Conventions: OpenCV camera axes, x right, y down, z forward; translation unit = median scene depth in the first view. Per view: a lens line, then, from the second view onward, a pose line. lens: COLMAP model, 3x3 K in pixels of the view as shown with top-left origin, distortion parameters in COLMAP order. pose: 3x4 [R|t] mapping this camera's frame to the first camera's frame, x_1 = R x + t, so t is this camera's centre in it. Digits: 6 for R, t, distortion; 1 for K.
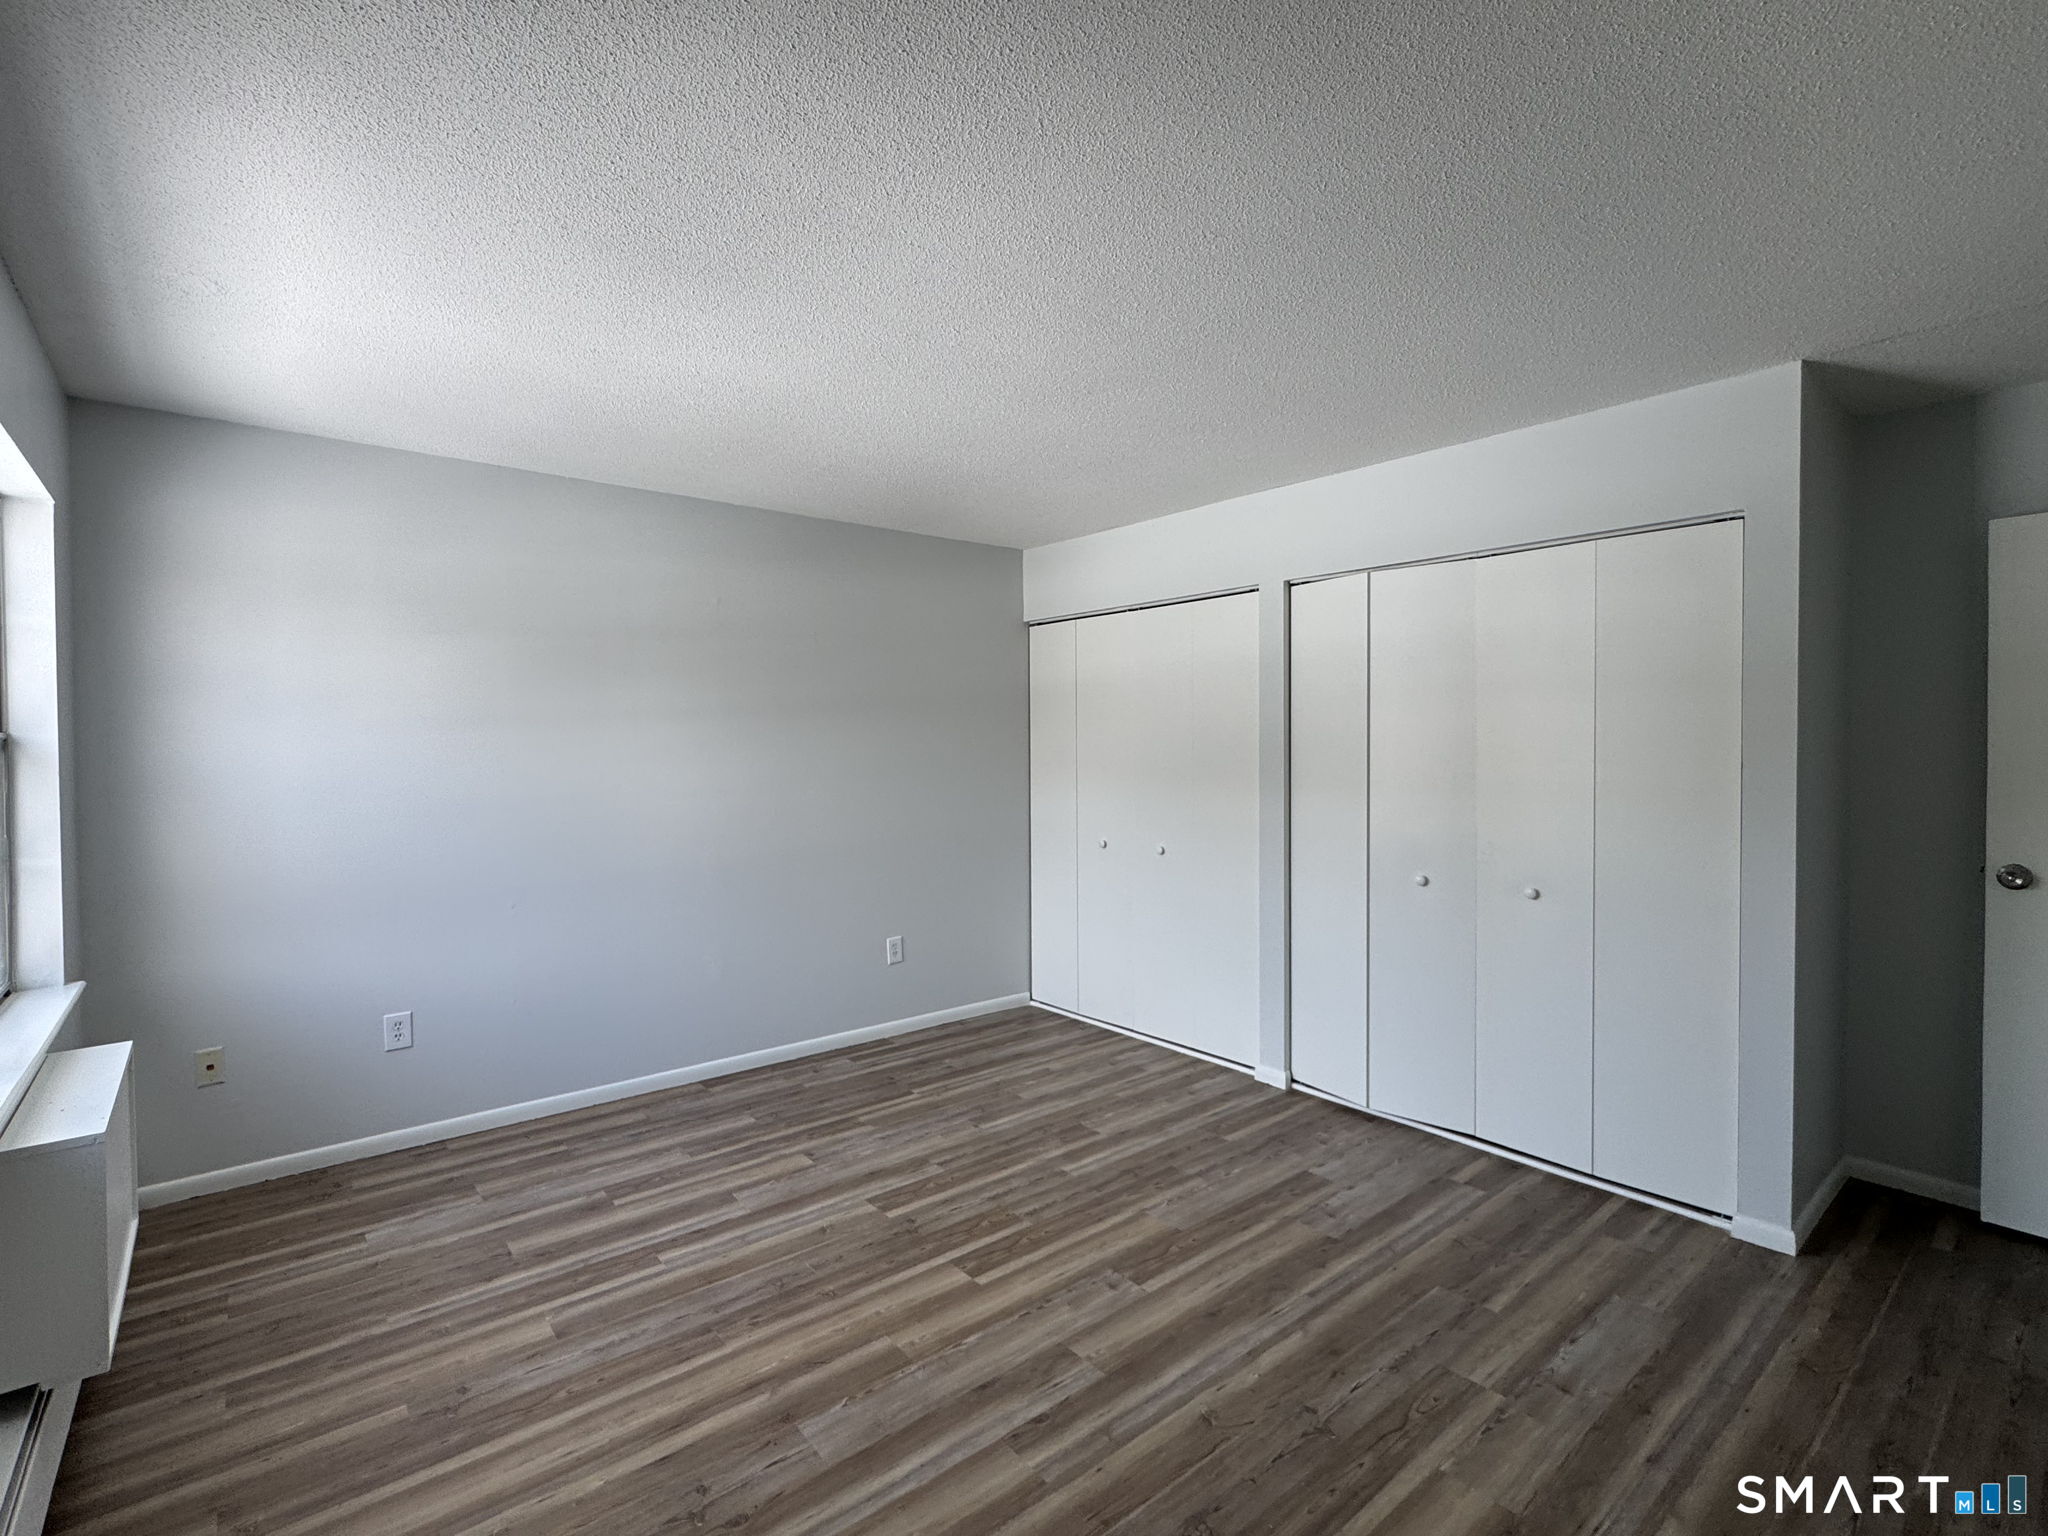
lens RADIAL K [[956.7, 0, 1022.1], [0, 956.7, 765.2], [0, 0, 1]] dist [-0.001313, 0.000381]
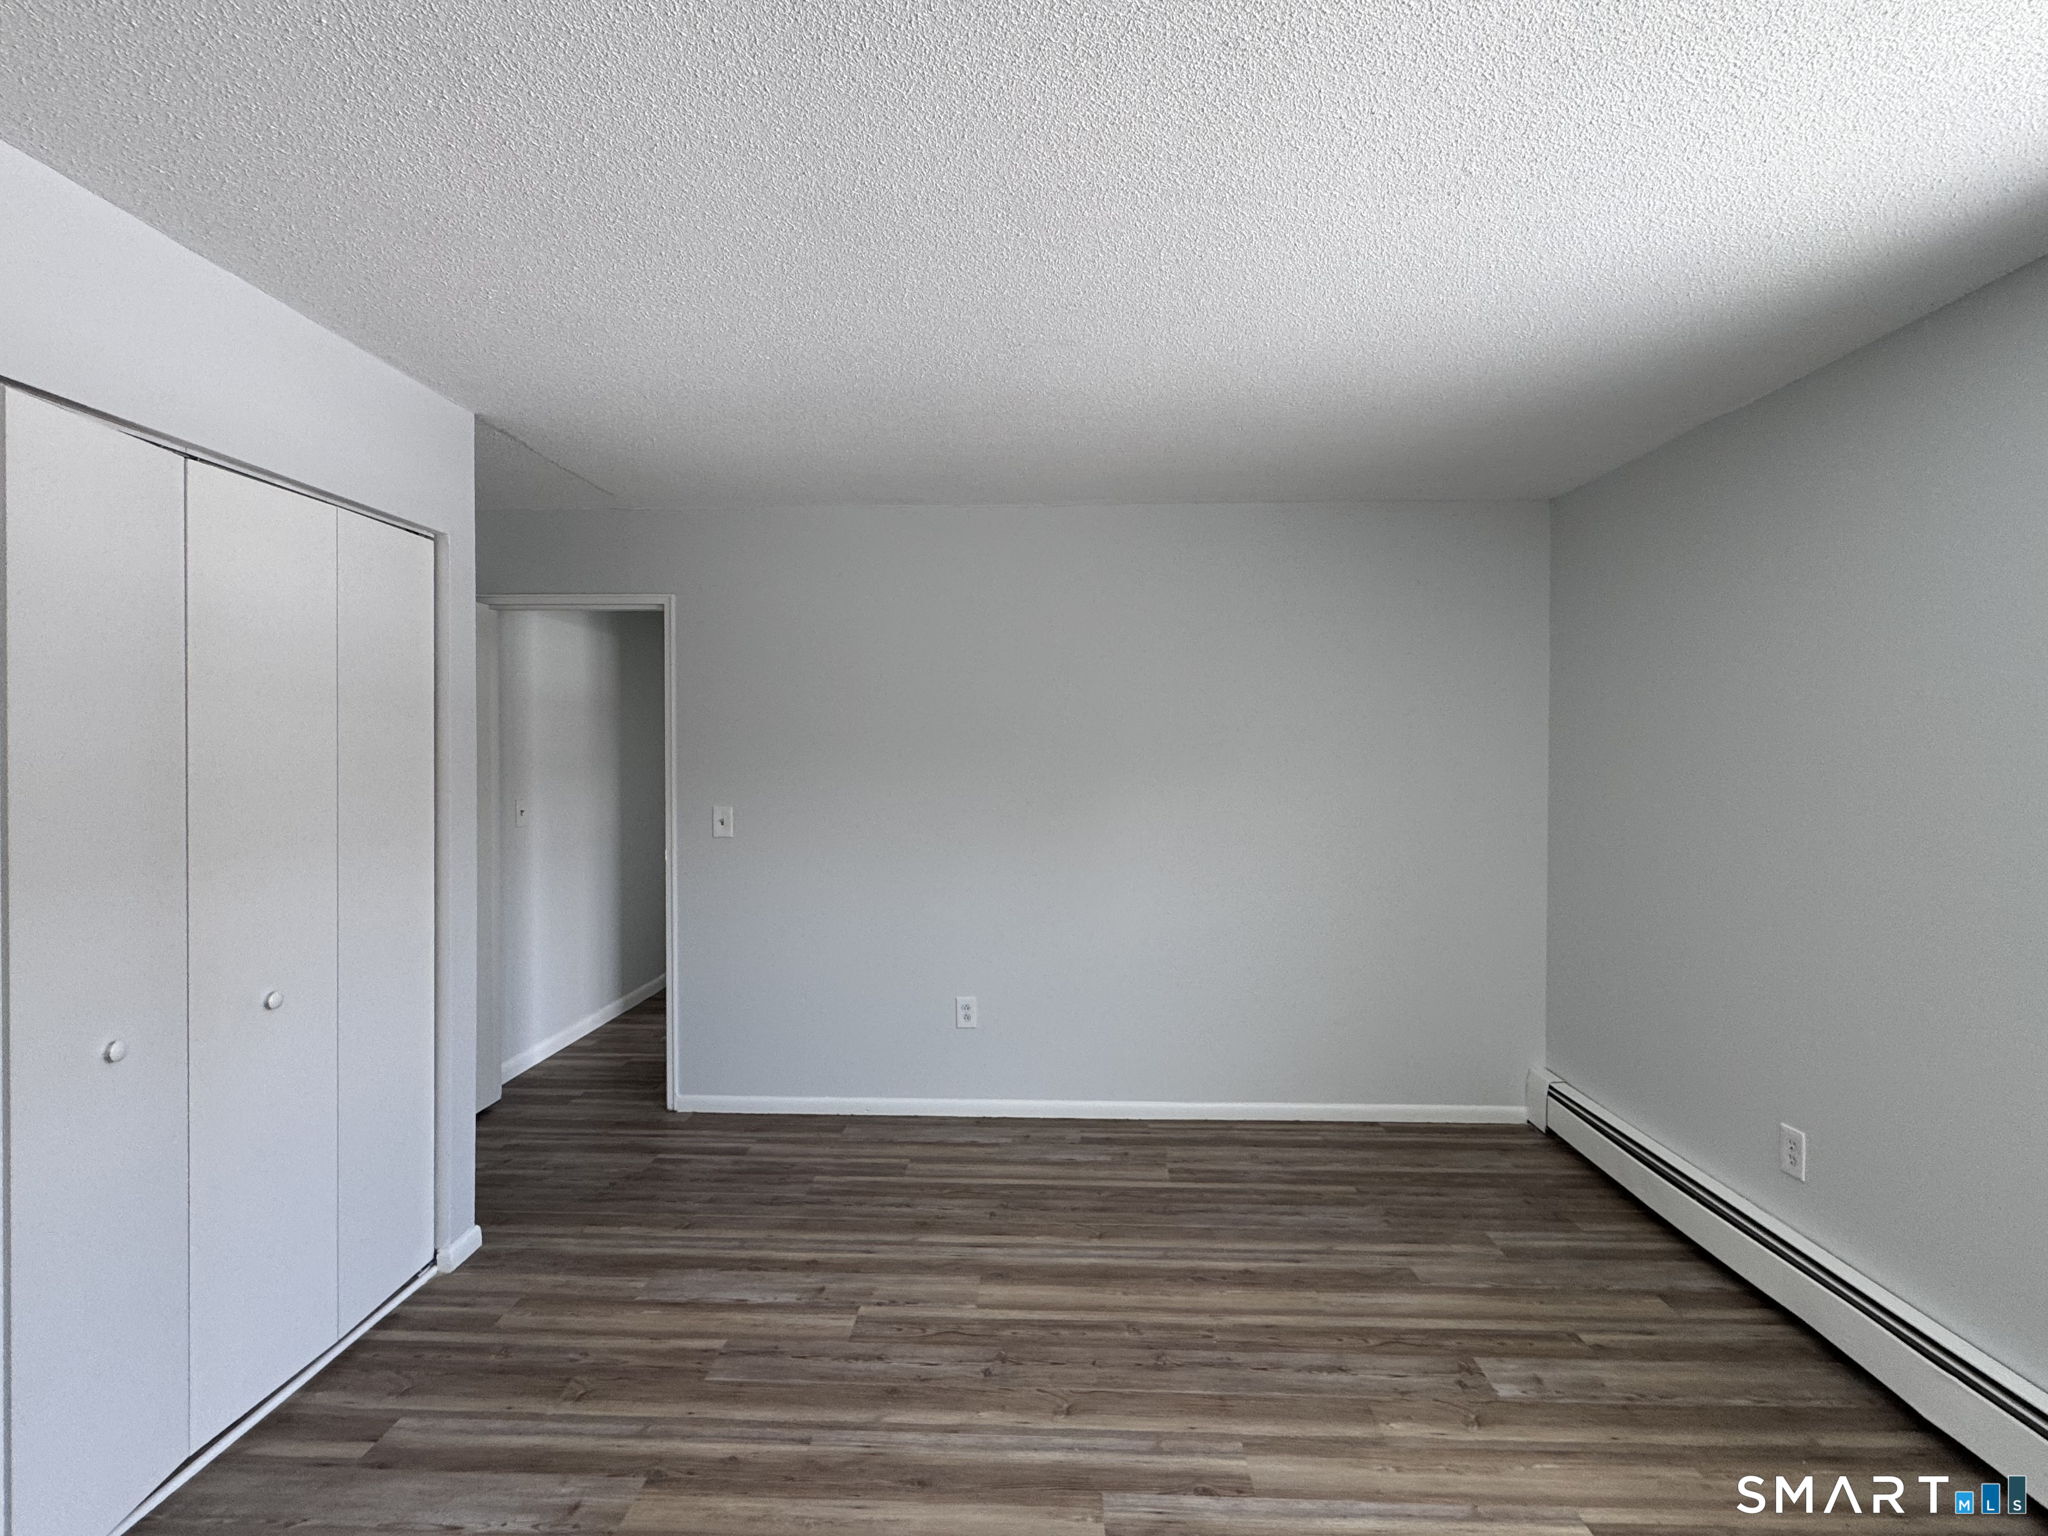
lens RADIAL K [[952.1, 0, 1028.7], [0, 952.1, 763.6], [0, 0, 1]] dist [-0.002435, 0.000357]
pose [[-0.750262, -0.009100, 0.661078, -0.297030], [0.012796, 0.999518, 0.028281, -0.042066], [-0.661016, 0.029678, -0.749784, 1.145951]]
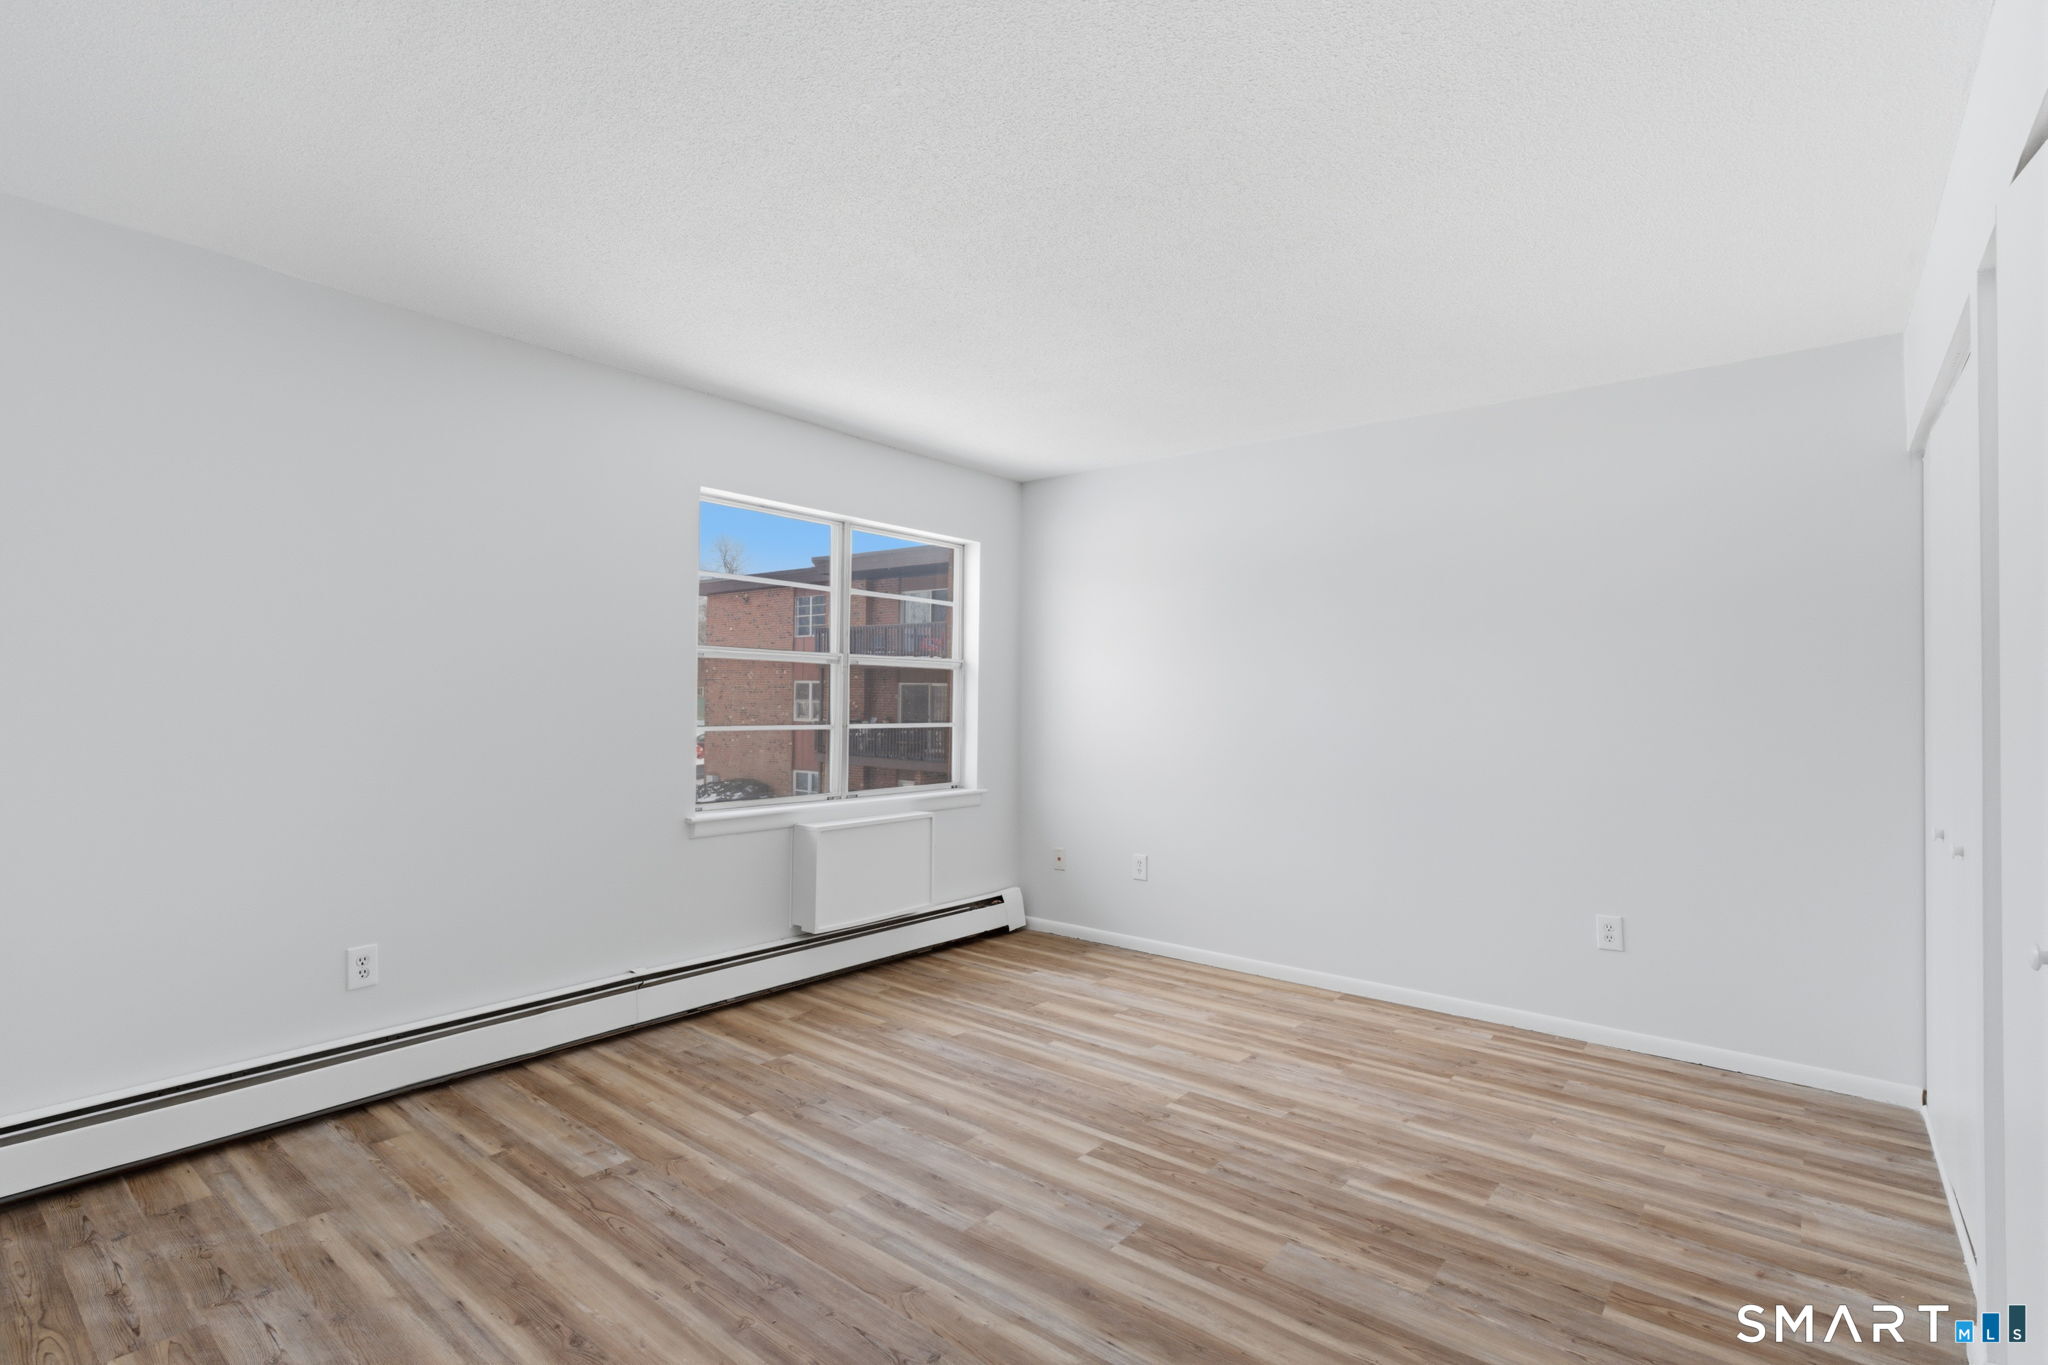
lens RADIAL K [[978.6, 0, 1018.7], [0, 978.6, 681.9], [0, 0, 1]] dist [-0.003936, 0.001641]
pose [[0.189996, -0.008622, -0.981747, 0.787931], [-0.033400, 0.999326, -0.015240, 0.033411], [0.981217, 0.035686, 0.189580, 0.567915]]
